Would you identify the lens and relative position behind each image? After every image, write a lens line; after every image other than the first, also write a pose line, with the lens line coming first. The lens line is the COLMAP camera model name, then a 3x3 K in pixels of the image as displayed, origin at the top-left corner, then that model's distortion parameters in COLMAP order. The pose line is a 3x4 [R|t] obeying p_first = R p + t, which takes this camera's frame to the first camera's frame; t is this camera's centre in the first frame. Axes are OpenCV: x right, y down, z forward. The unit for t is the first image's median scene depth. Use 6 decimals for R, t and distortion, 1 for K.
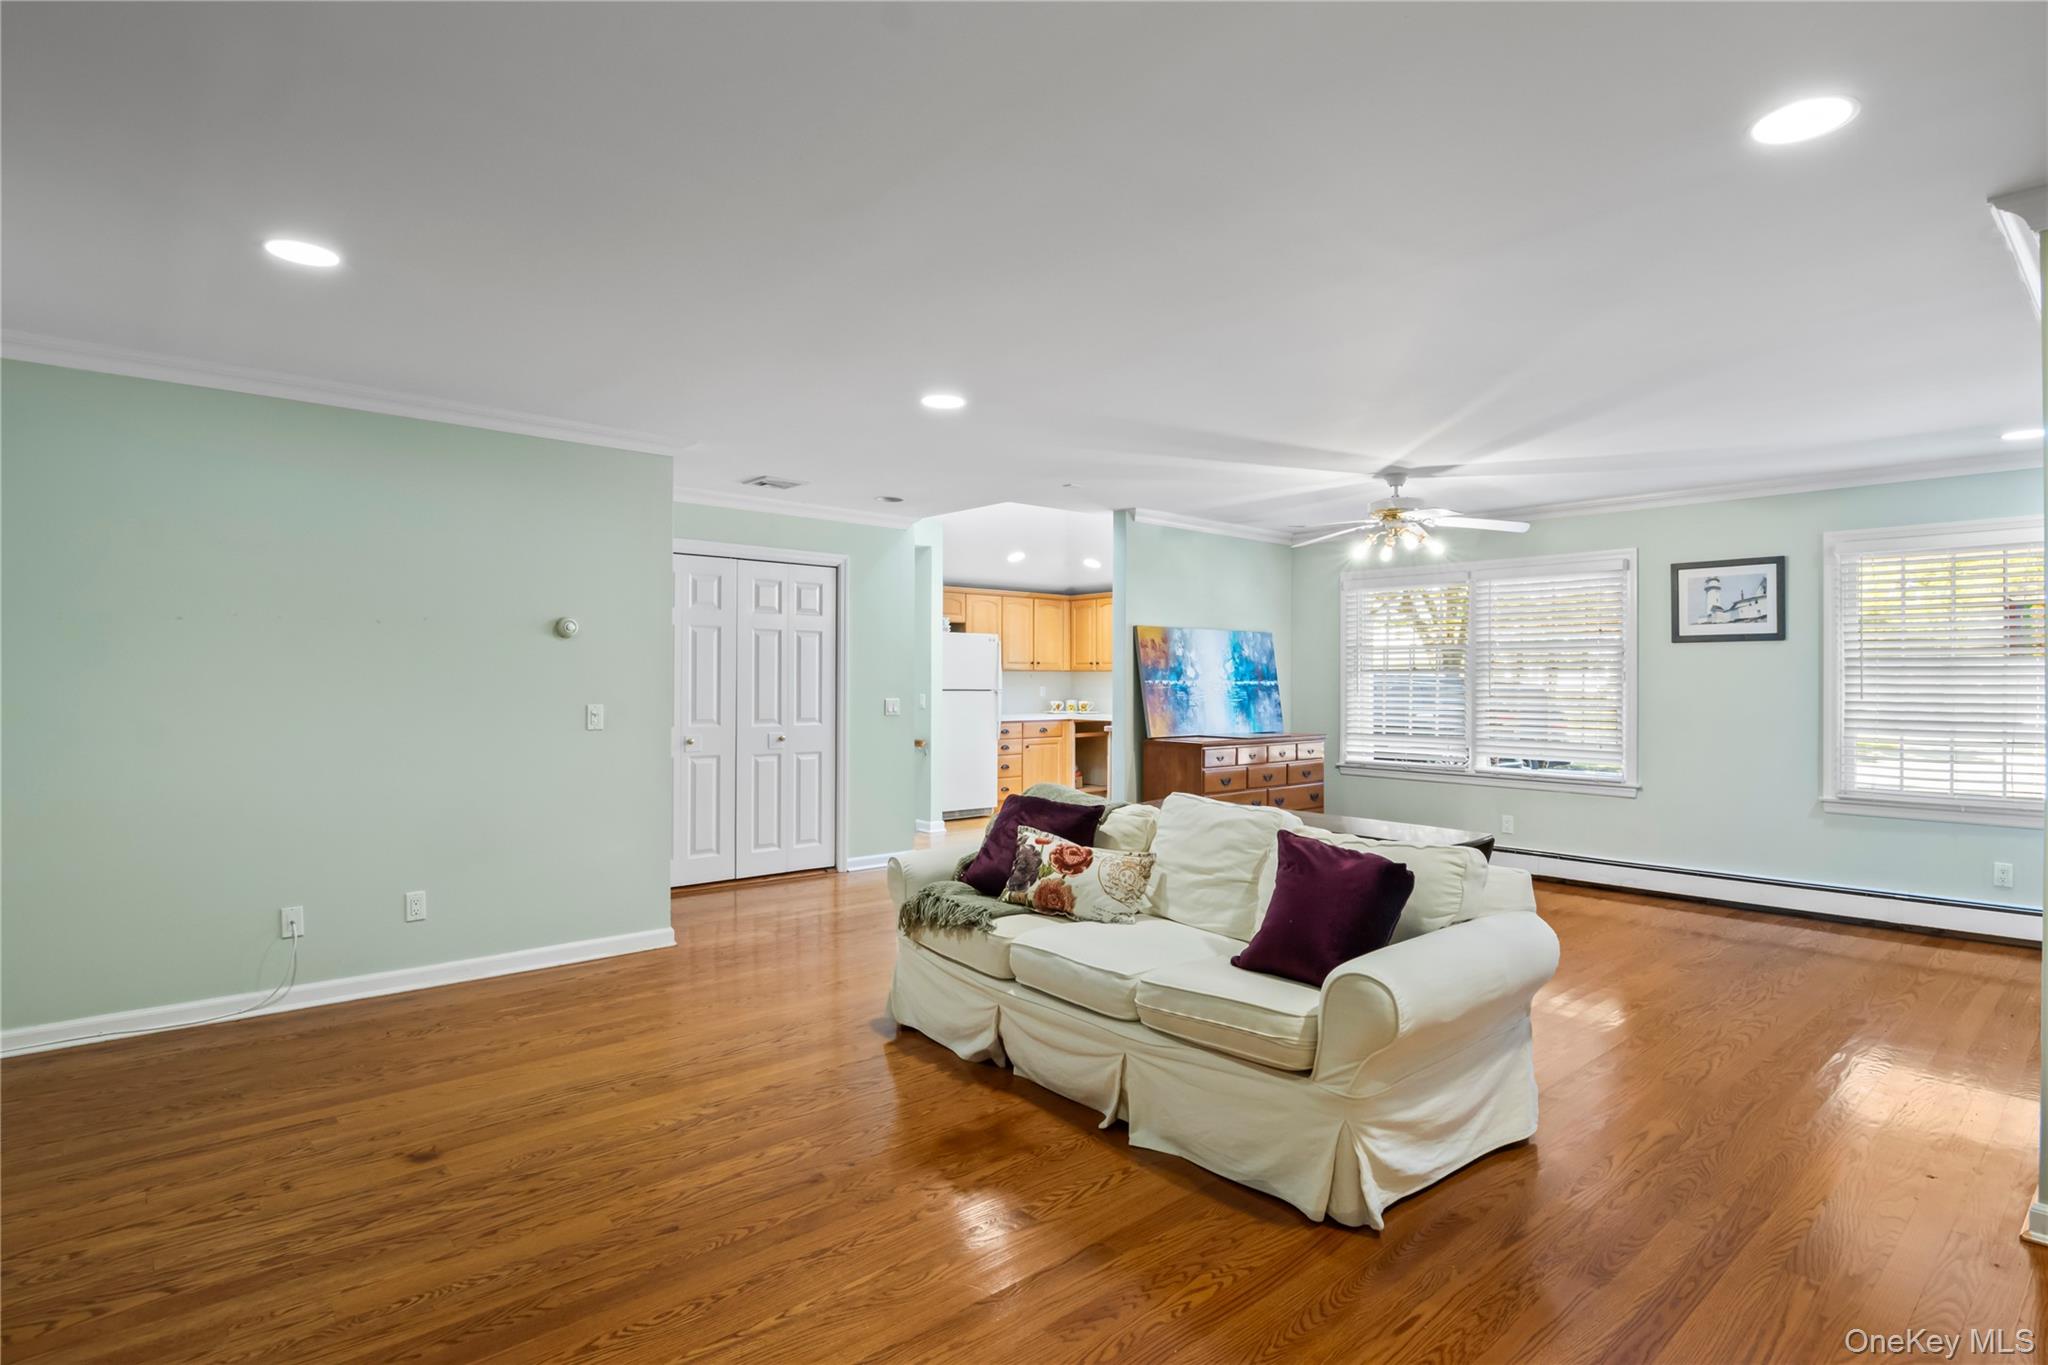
lens RADIAL K [[1065.6, 0, 1022.8], [0, 1065.6, 703.7], [0, 0, 1]] dist [0.000112, -0.000634]
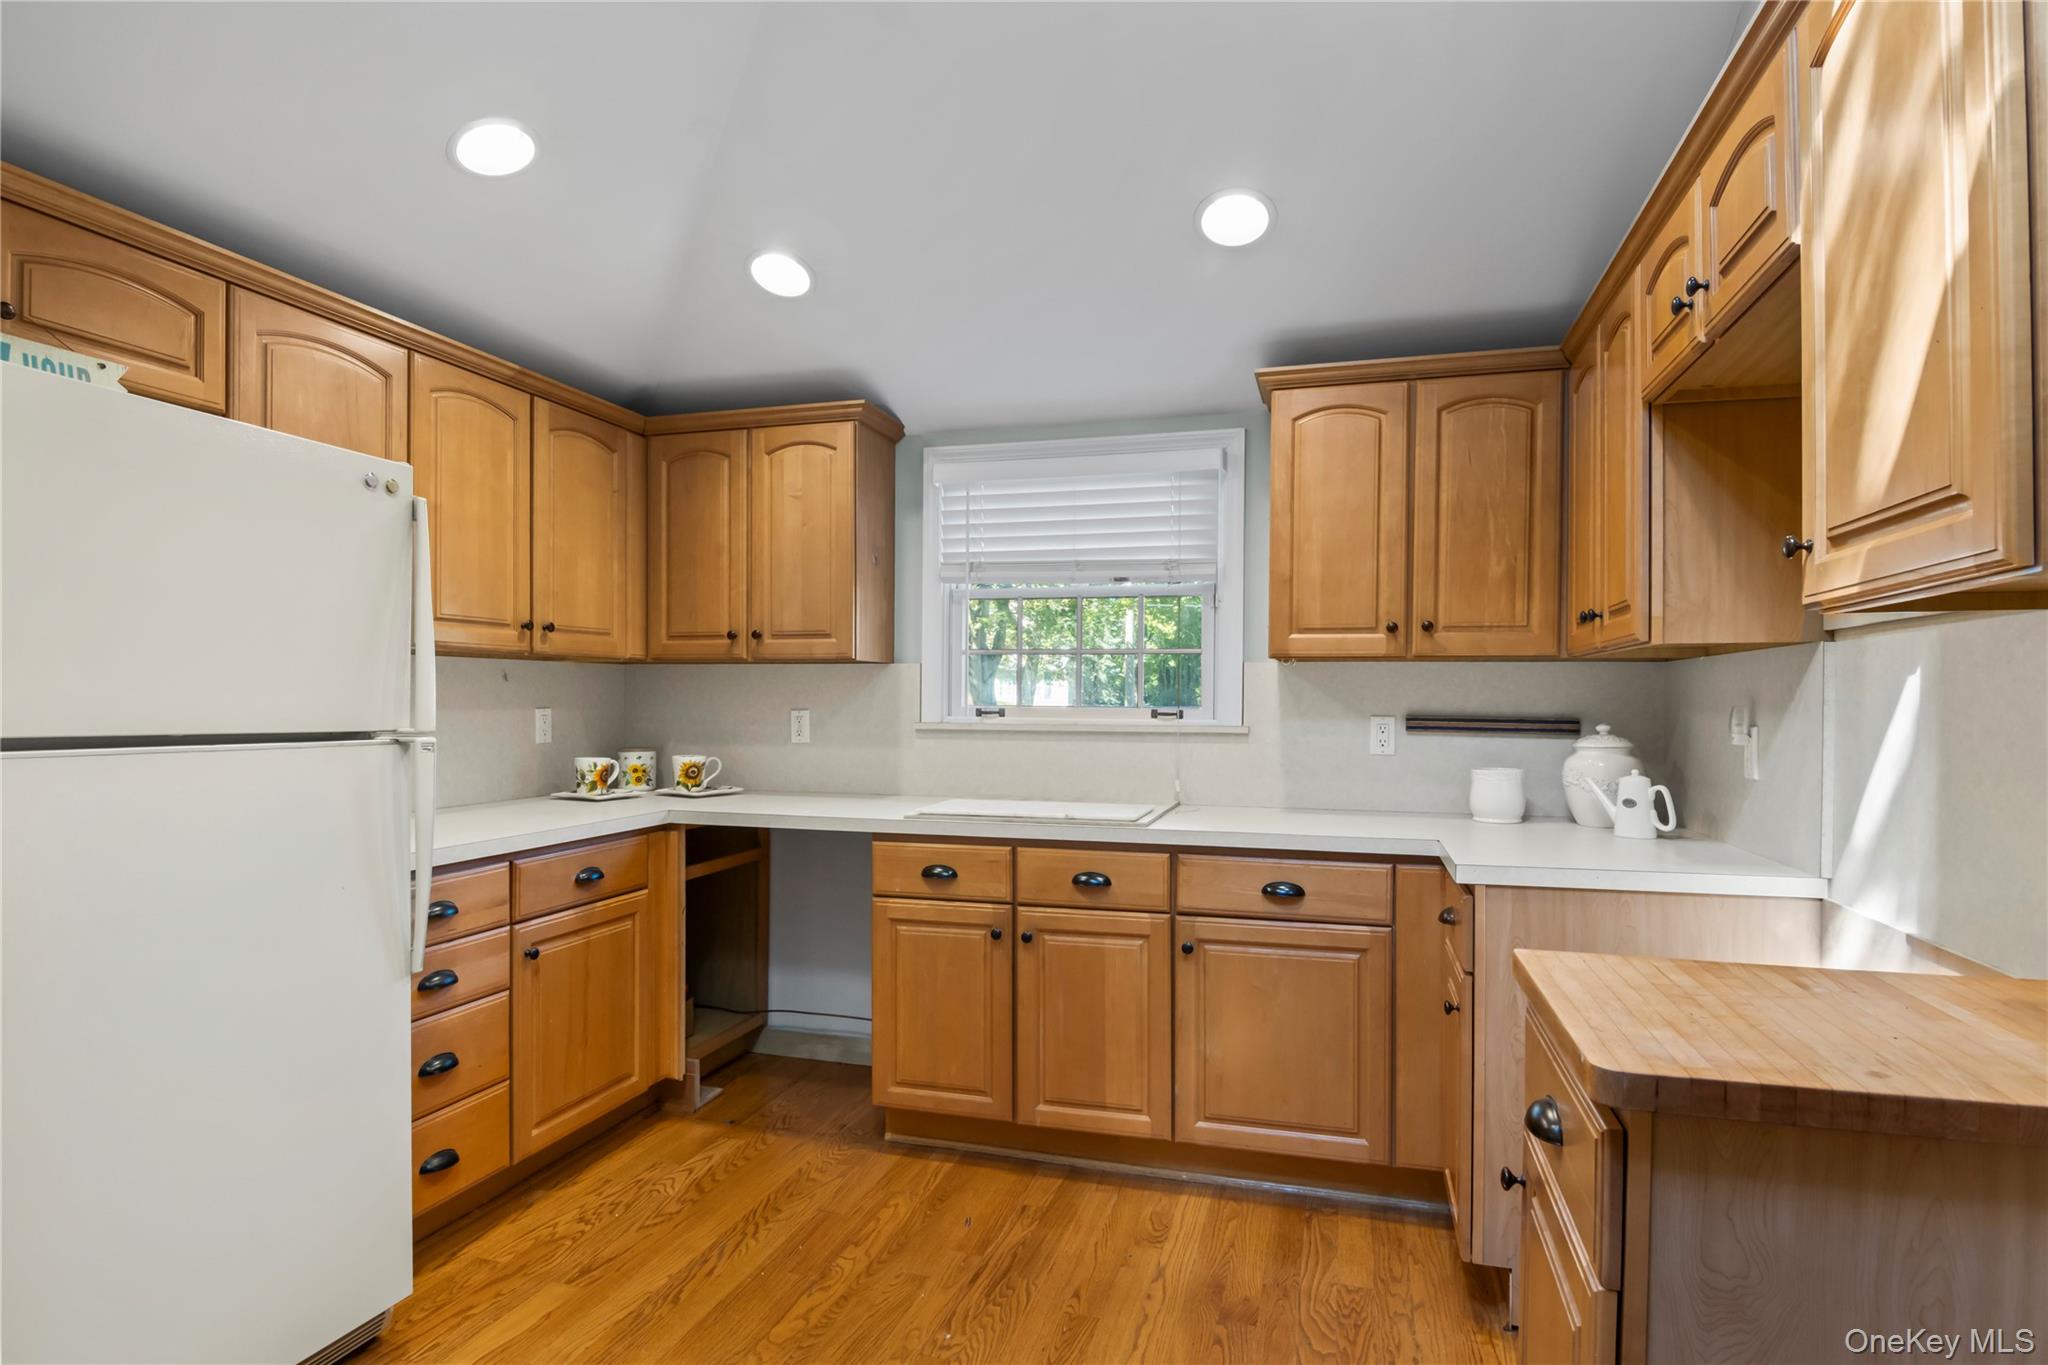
lens RADIAL K [[1091.4, 0, 1023.0], [0, 1091.4, 717.5], [0, 0, 1]] dist [0.001756, -0.021059]
pose [[0.845428, -0.005884, 0.534057, -0.033888], [0.007986, 0.999967, -0.001624, -0.013381], [-0.534030, 0.005638, 0.845447, 0.701079]]
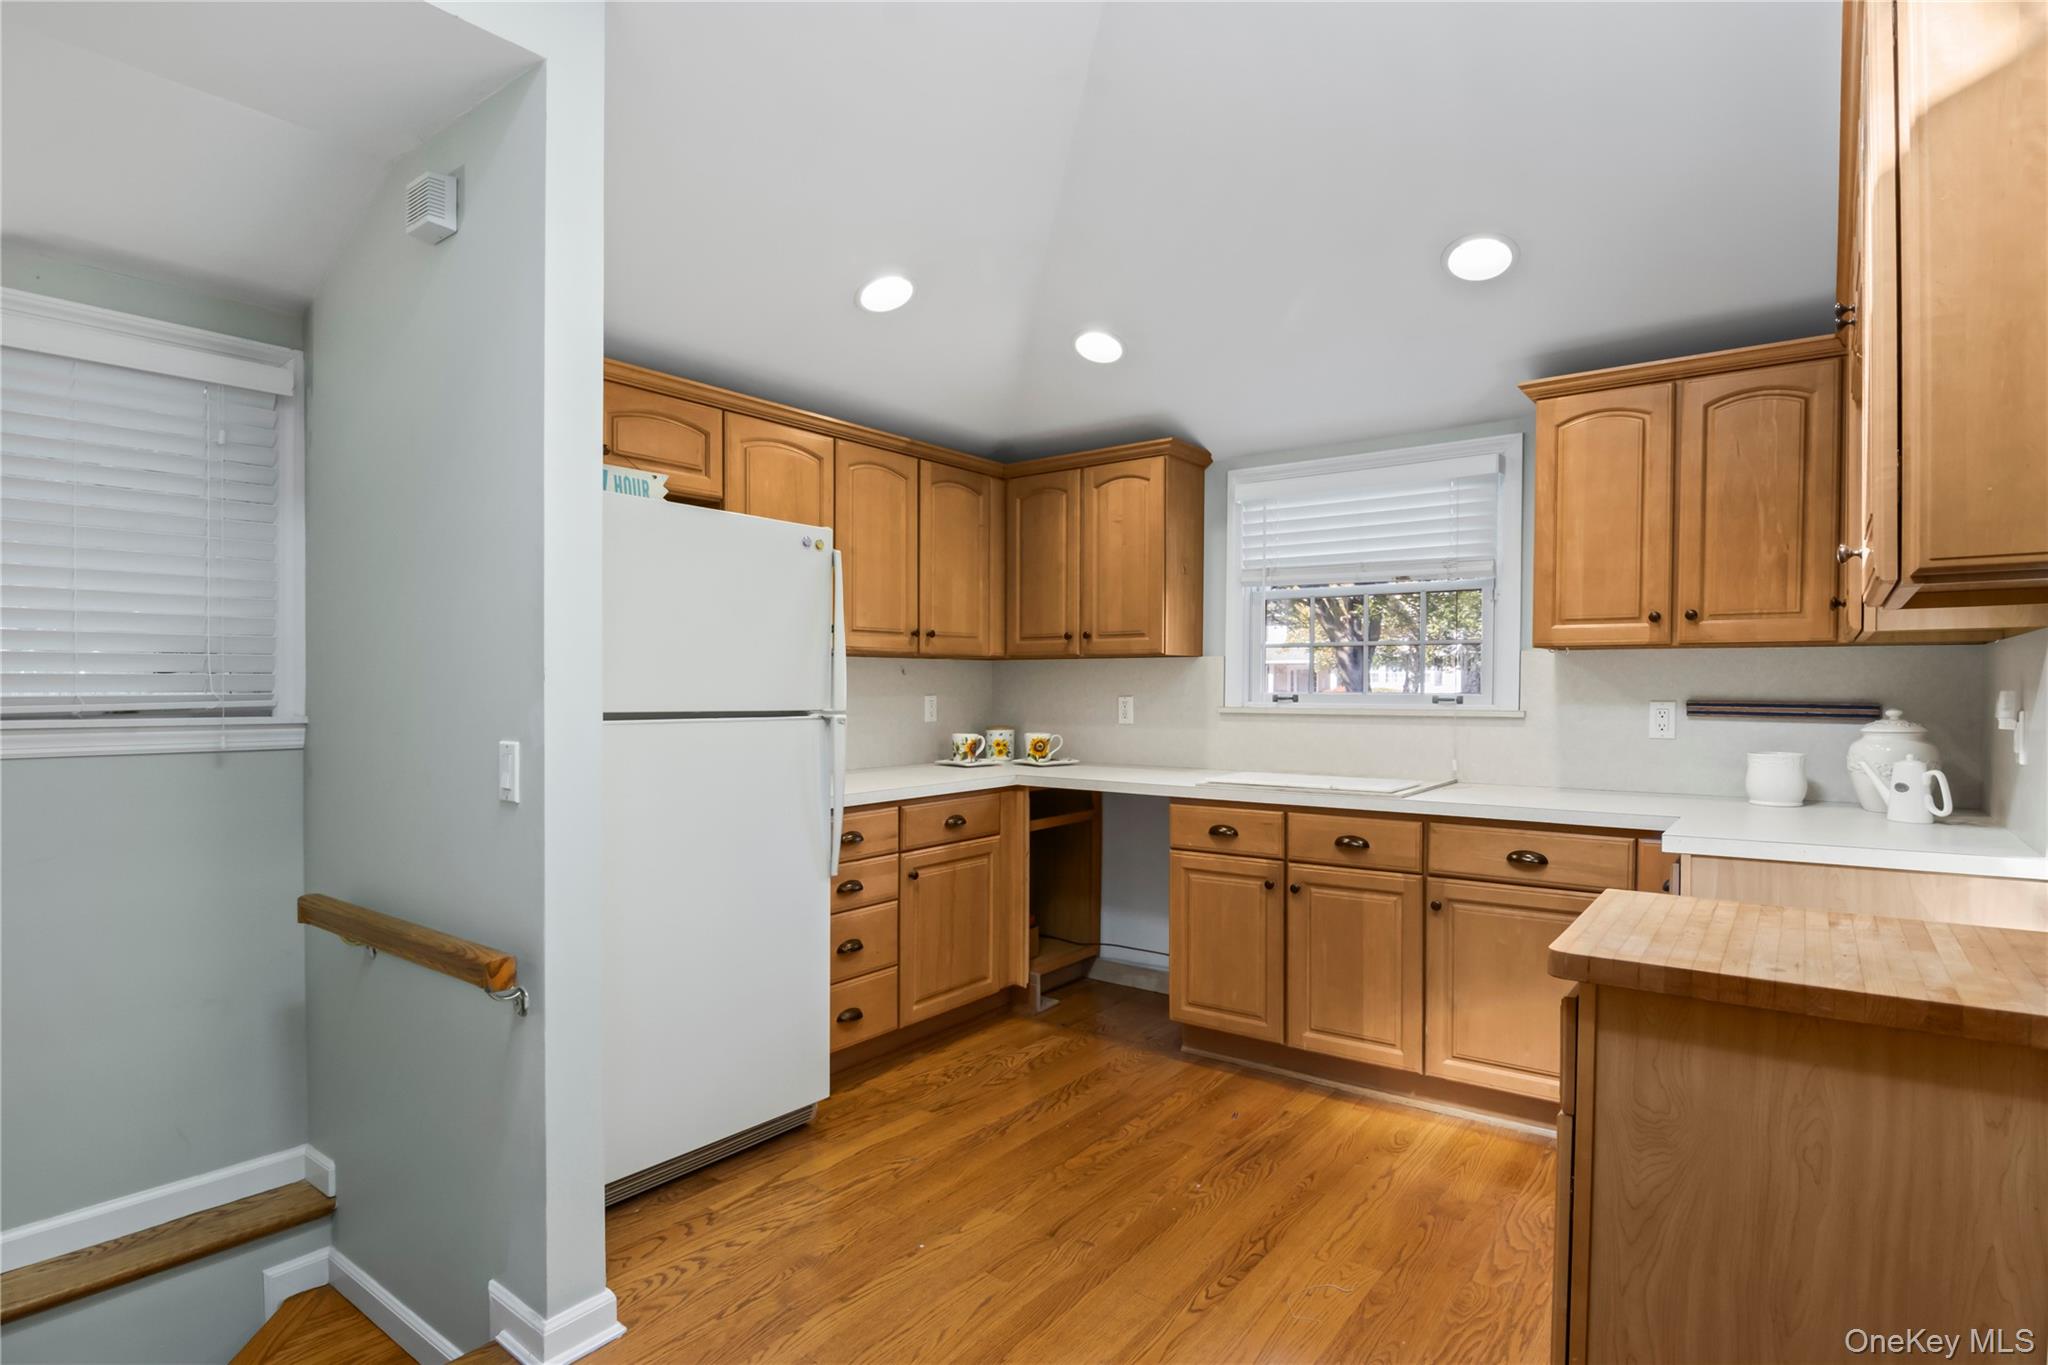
lens RADIAL K [[1065.6, 0, 1022.8], [0, 1065.6, 703.7], [0, 0, 1]] dist [0.000112, -0.000634]
pose [[0.978910, -0.004215, 0.204247, -0.030152], [0.005455, 0.999970, -0.005512, -0.012087], [-0.204218, 0.006510, 0.978904, 0.640720]]
